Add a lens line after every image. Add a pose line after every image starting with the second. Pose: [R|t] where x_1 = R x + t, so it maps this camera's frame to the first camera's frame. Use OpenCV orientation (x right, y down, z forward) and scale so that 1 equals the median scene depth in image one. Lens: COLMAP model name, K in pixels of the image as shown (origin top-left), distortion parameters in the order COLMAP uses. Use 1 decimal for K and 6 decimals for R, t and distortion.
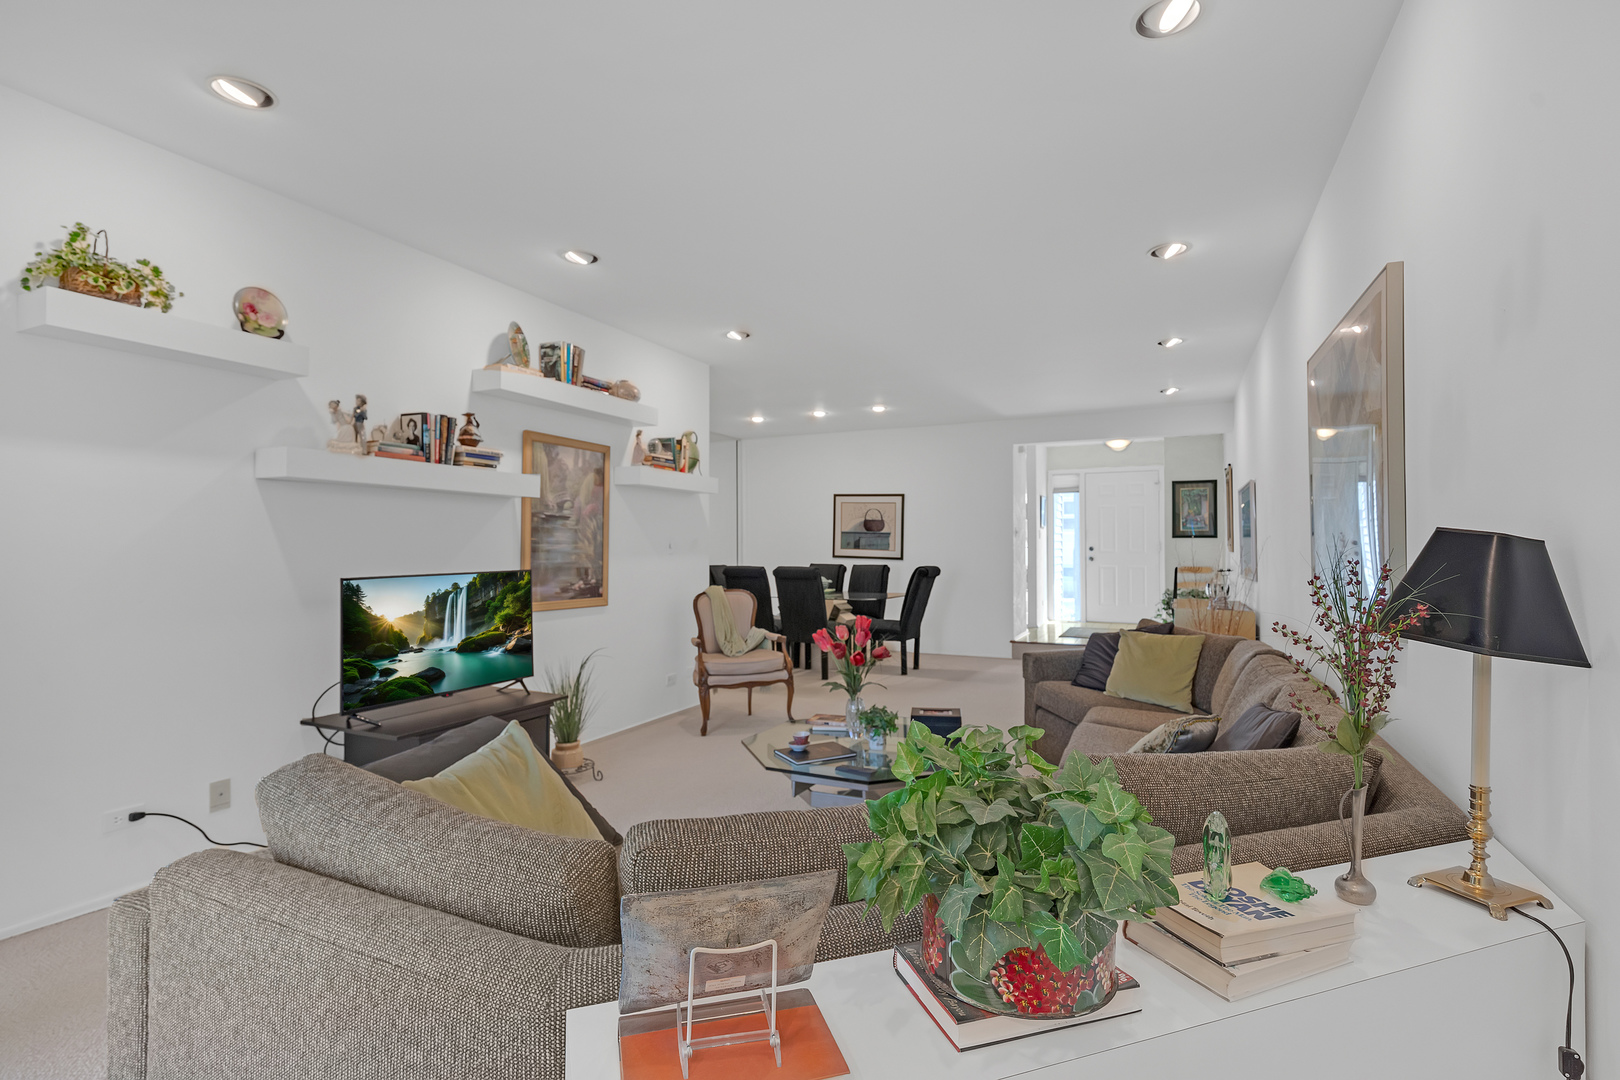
lens RADIAL K [[756.1, 0, 810.0], [0, 756.1, 540.0], [0, 0, 1]] dist [0.021350, -0.000269]
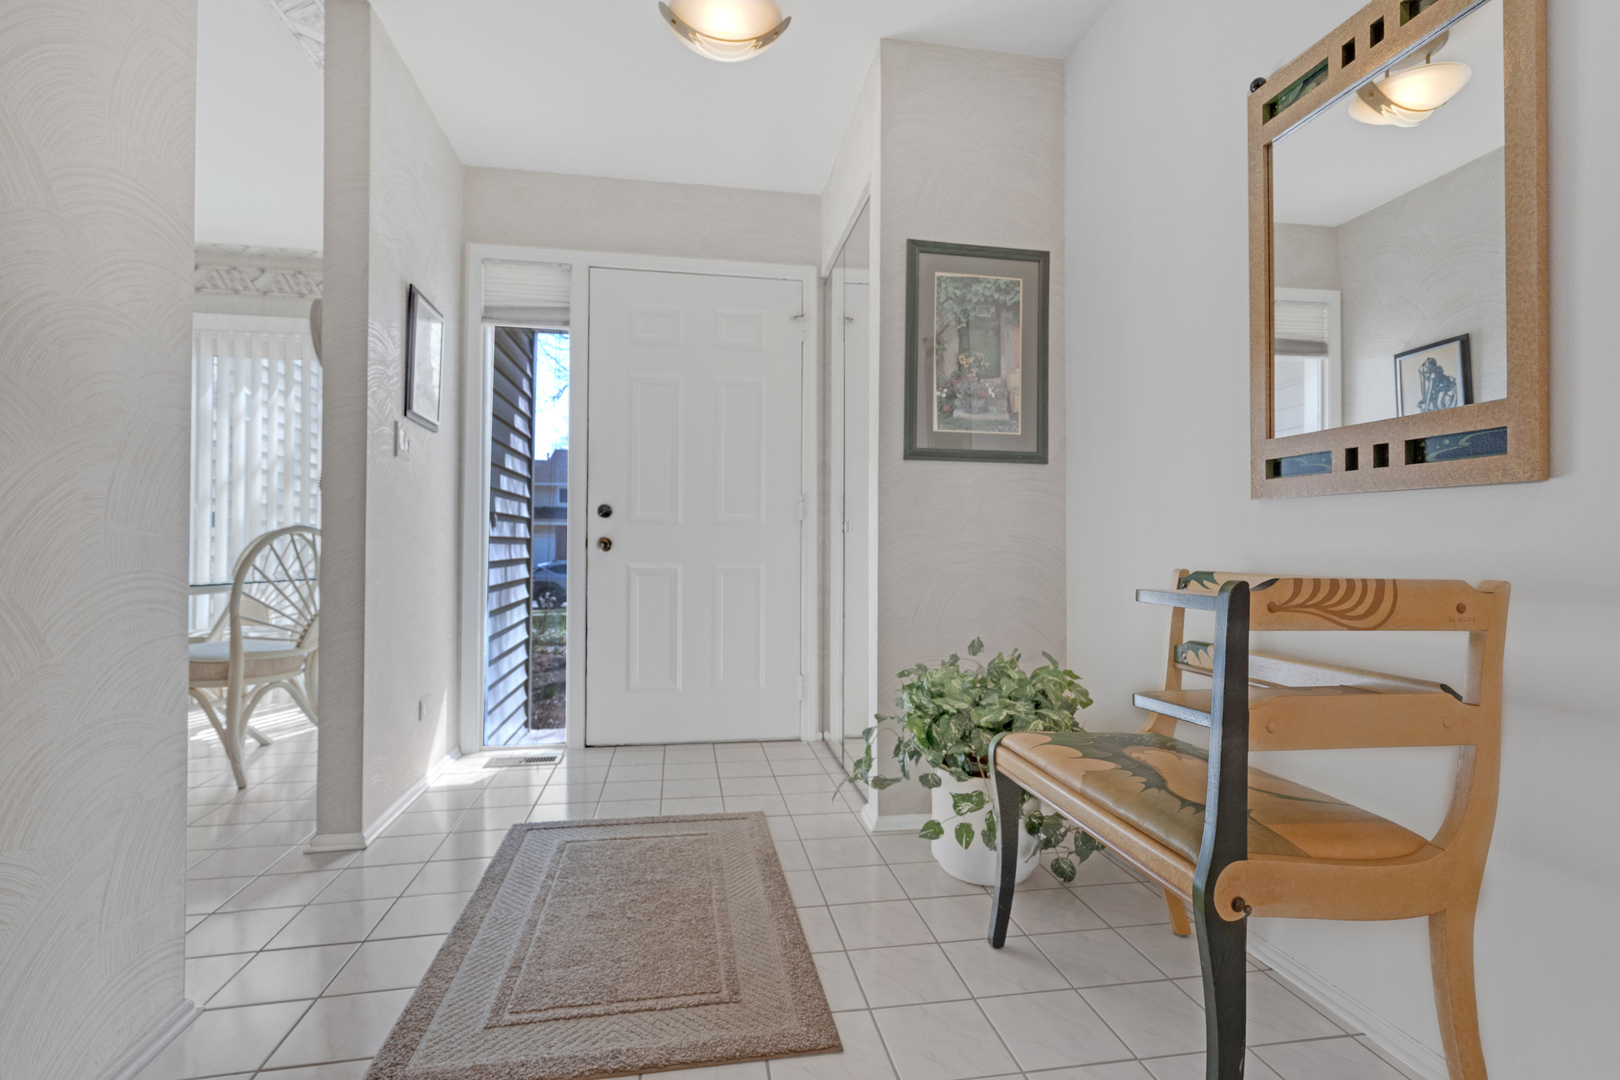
lens RADIAL K [[794.5, 0, 807.6], [0, 794.5, 553.4], [0, 0, 1]] dist [0.001448, -0.000090]
pose [[0.824852, 0.002639, 0.565343, 0.132024], [-0.015481, 0.999720, 0.017920, 0.010968], [-0.565137, -0.023534, 0.824661, 0.353878]]
